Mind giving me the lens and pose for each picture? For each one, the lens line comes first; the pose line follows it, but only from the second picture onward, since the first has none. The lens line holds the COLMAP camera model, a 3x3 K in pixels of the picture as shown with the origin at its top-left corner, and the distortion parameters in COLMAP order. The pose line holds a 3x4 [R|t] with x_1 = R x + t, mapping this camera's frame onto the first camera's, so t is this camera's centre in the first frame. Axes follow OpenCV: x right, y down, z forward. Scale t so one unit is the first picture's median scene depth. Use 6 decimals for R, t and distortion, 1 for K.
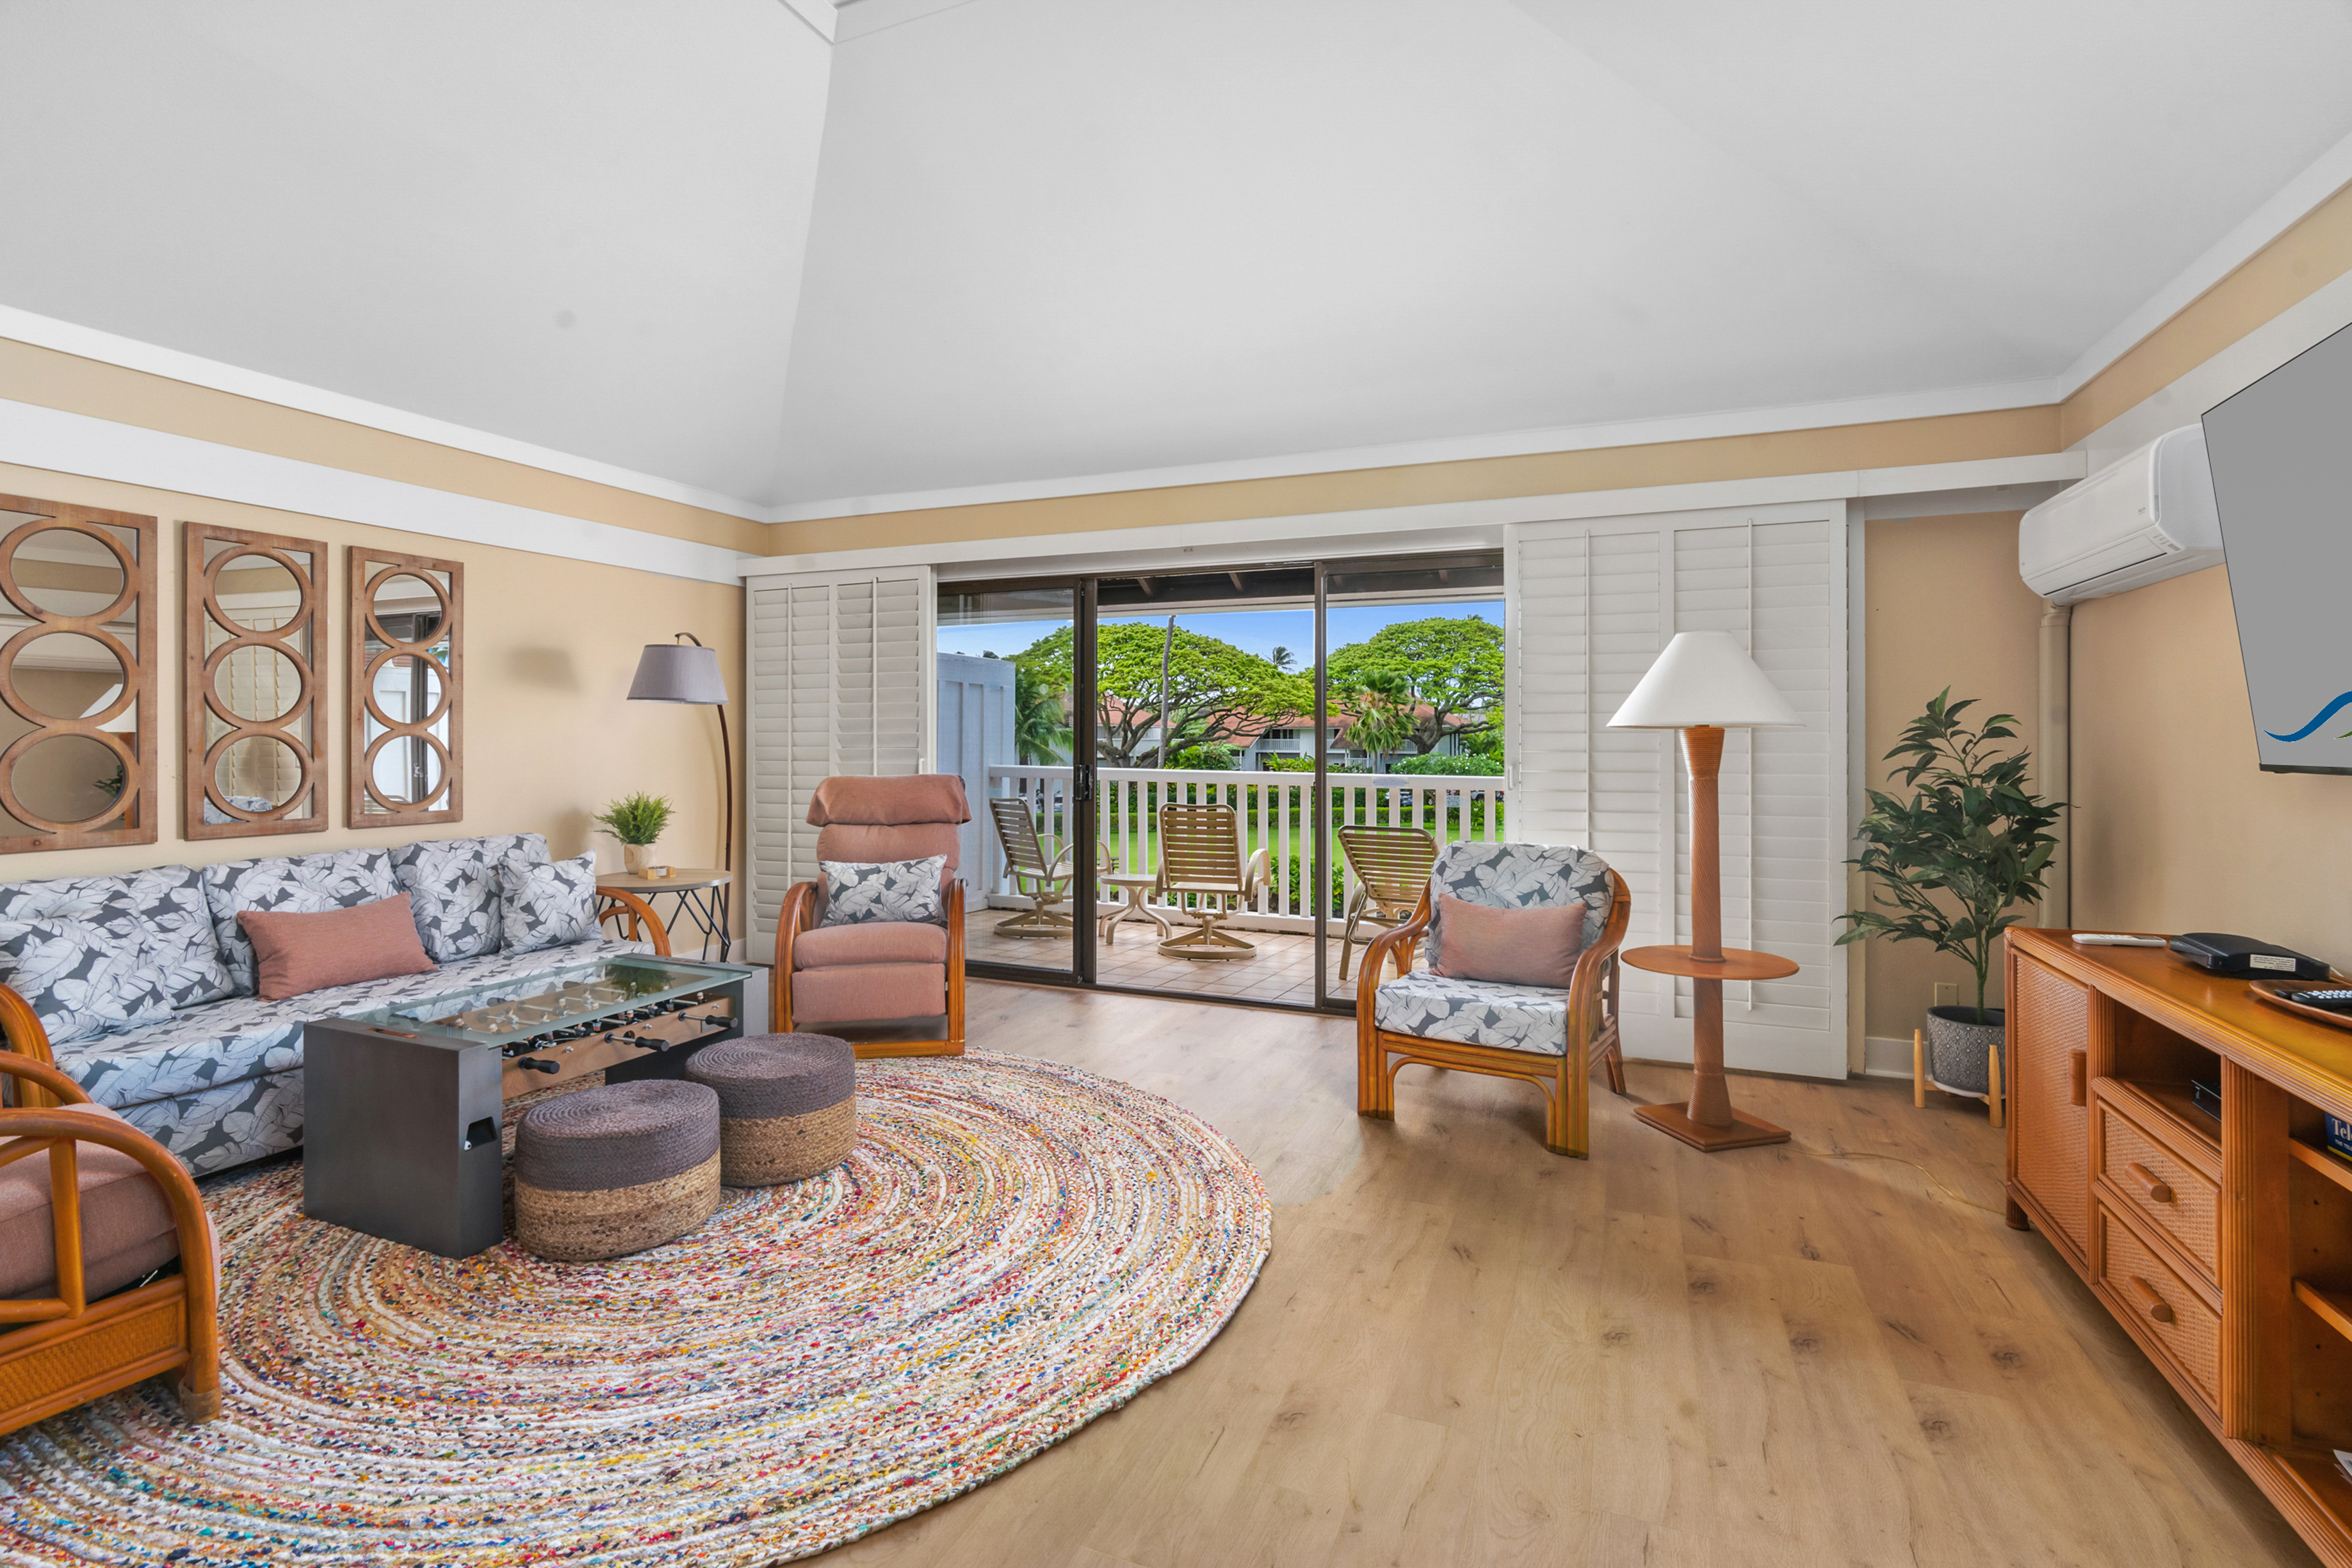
lens RADIAL K [[1082.2, 0, 1154.1], [0, 1082.2, 740.1], [0, 0, 1]] dist [-0.012680, 0.004783]
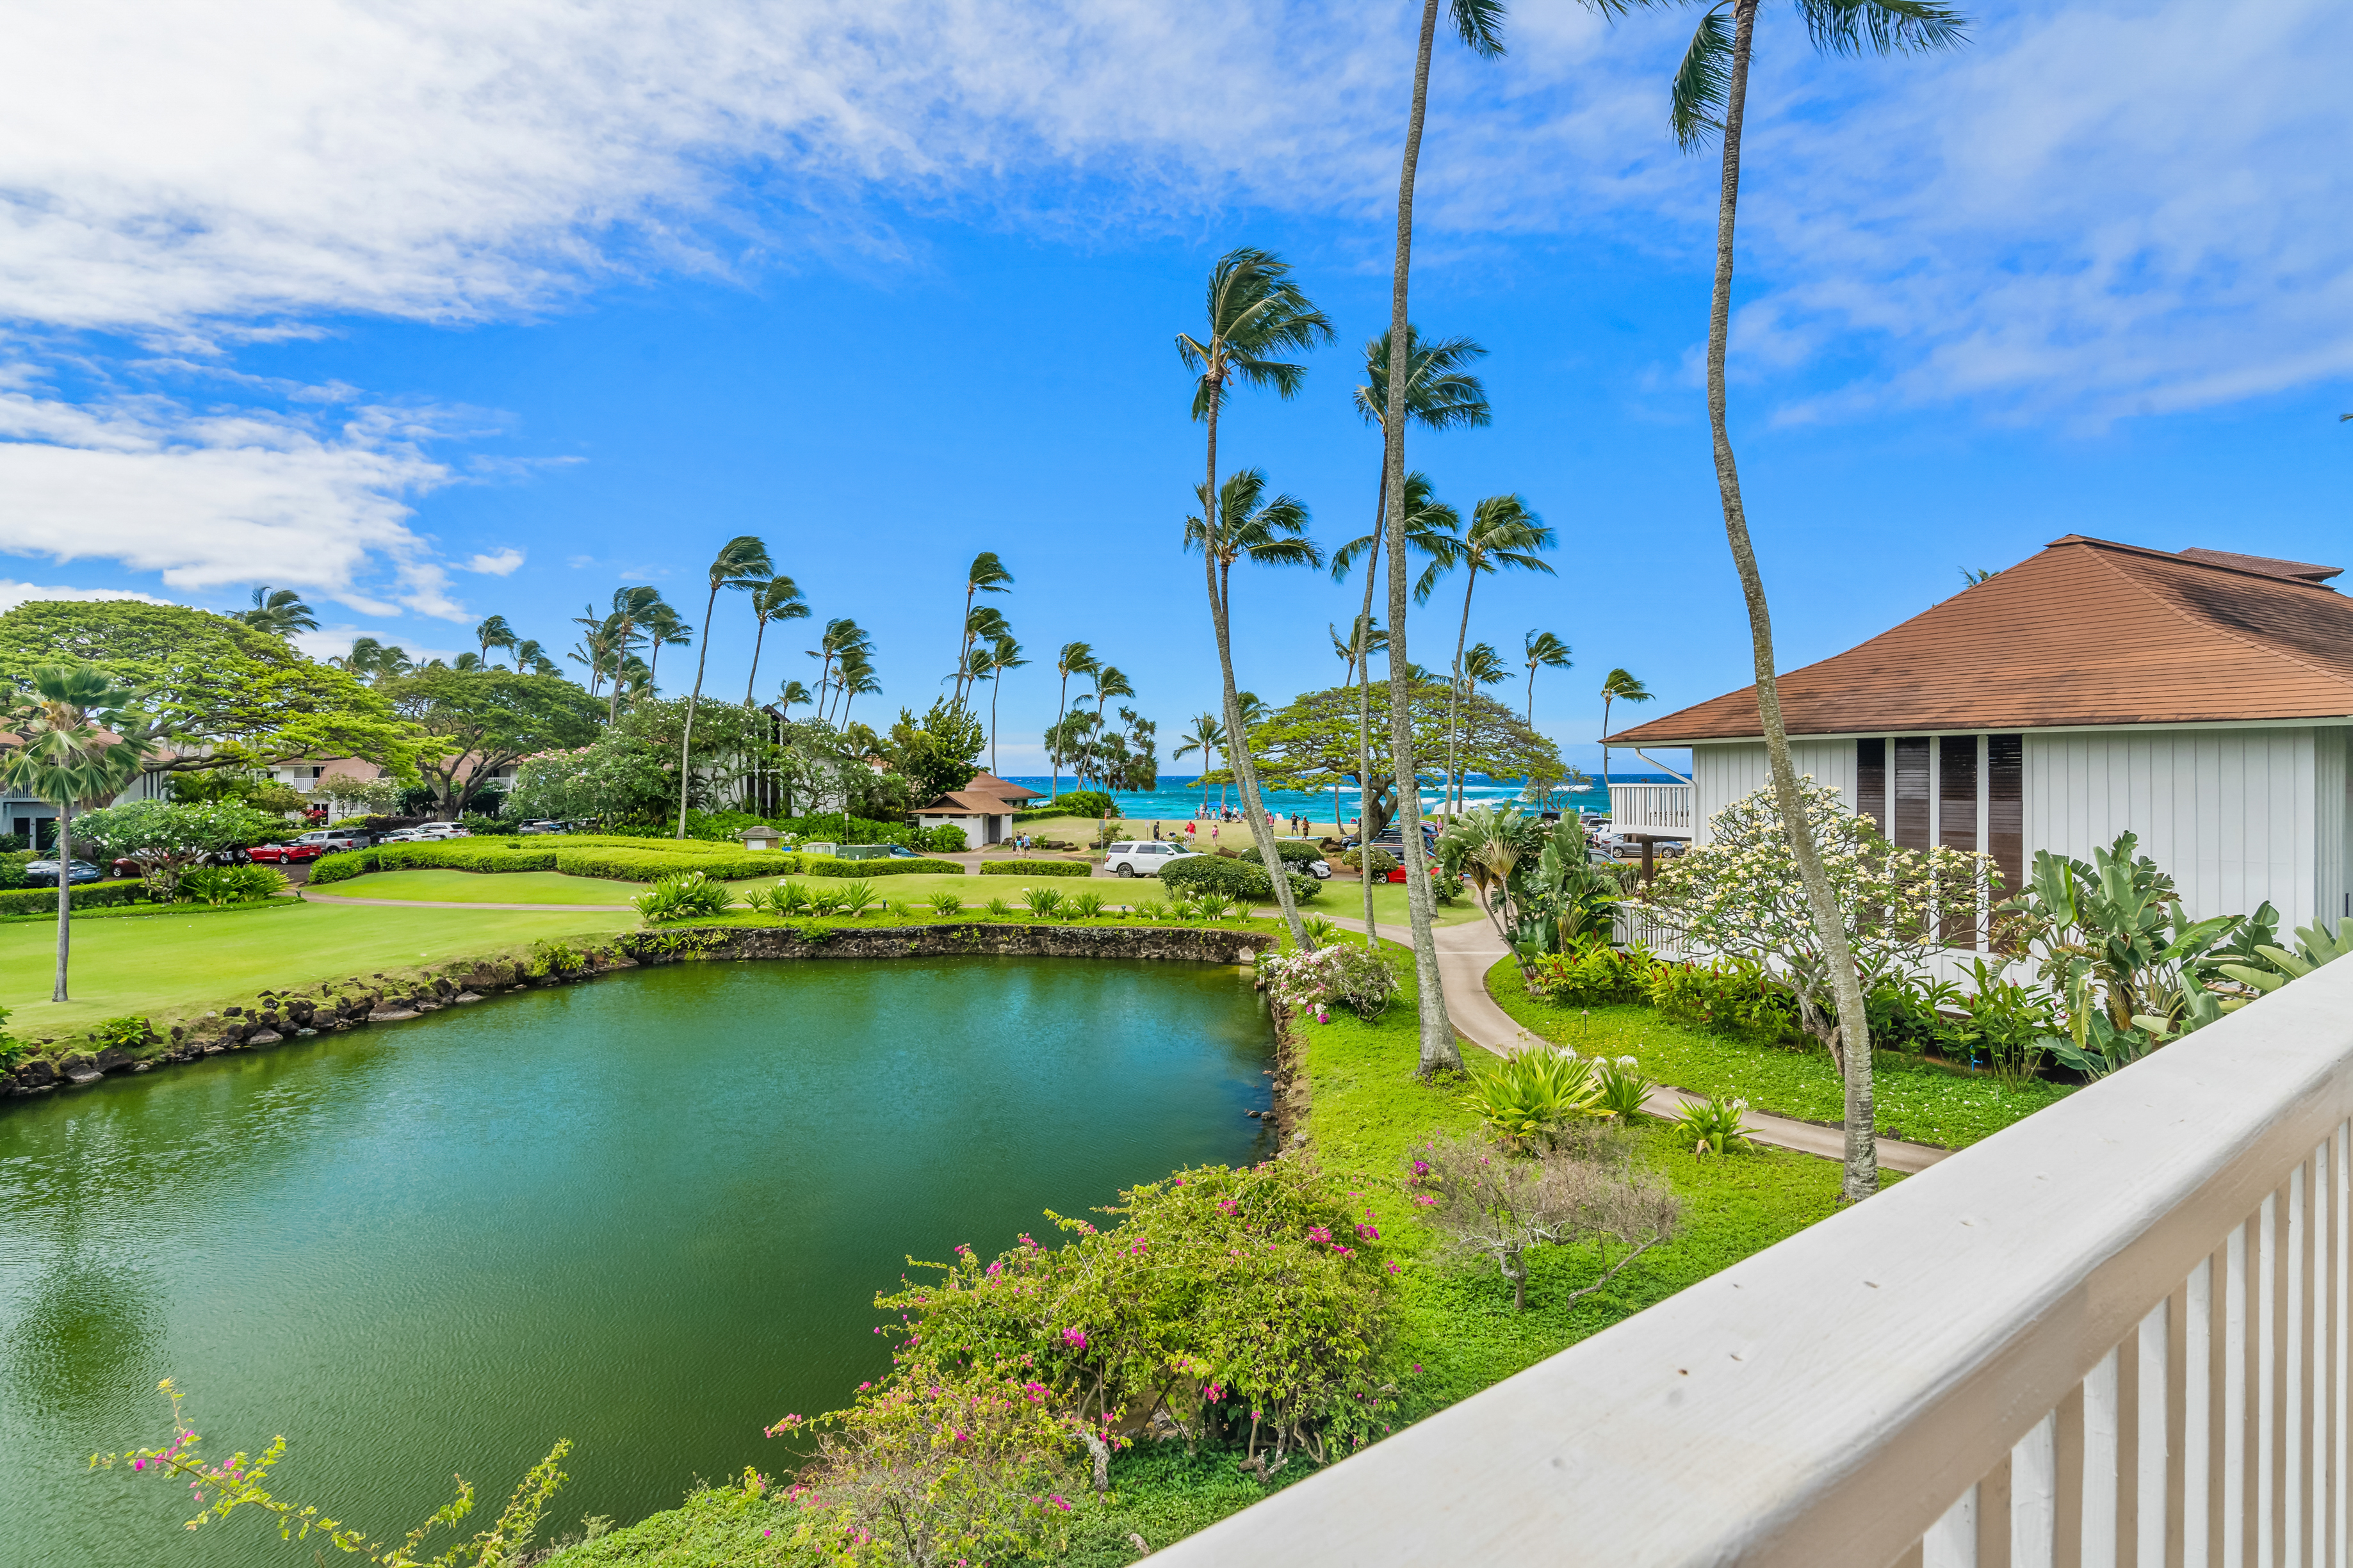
lens RADIAL K [[1083.5, 0, 1116.9], [0, 1083.5, 779.1], [0, 0, 1]] dist [-0.005764, -0.001022]
pose [[0.511543, -0.007812, 0.859222, -0.182277], [0.008080, 0.999958, 0.004281, -0.001754], [-0.859220, 0.004752, 0.511585, 4.307504]]
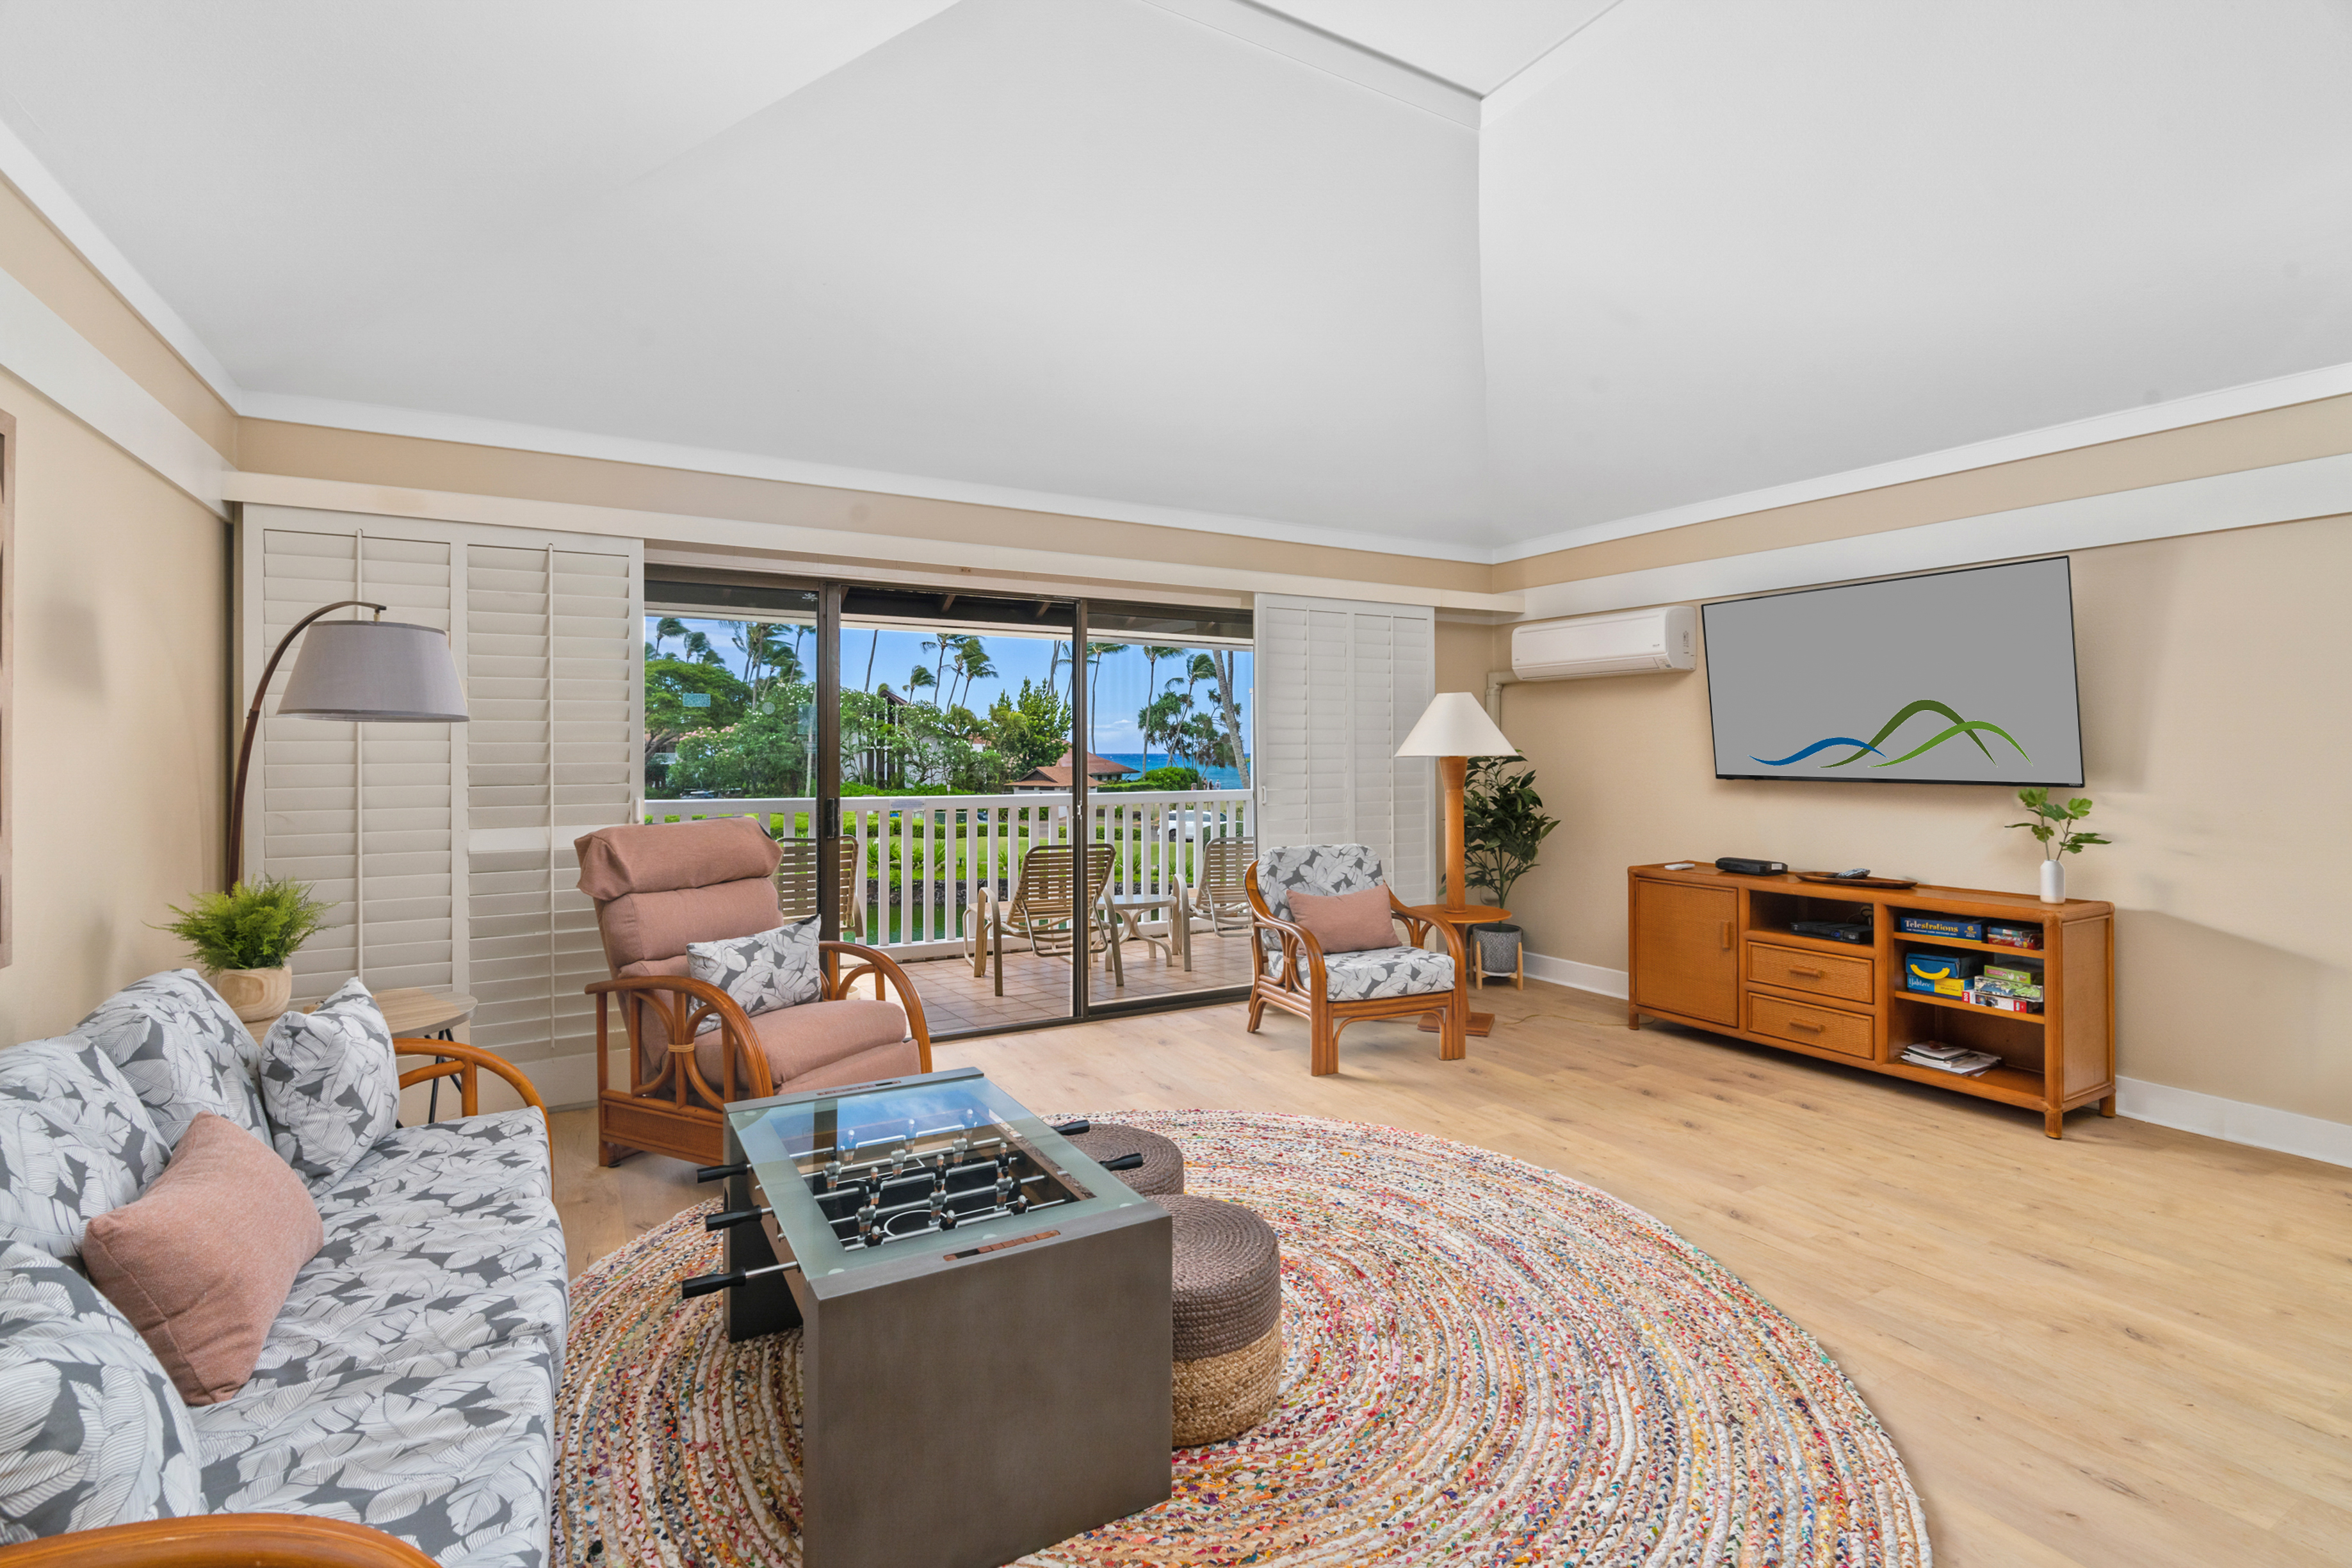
lens RADIAL K [[1082.2, 0, 1163.6], [0, 1082.2, 752.0], [0, 0, 1]] dist [-0.012680, 0.004783]
pose [[0.608733, -0.003622, 0.793367, -0.982315], [0.004929, 0.999988, 0.000784, -0.021784], [-0.793360, 0.003433, 0.608743, 0.441743]]
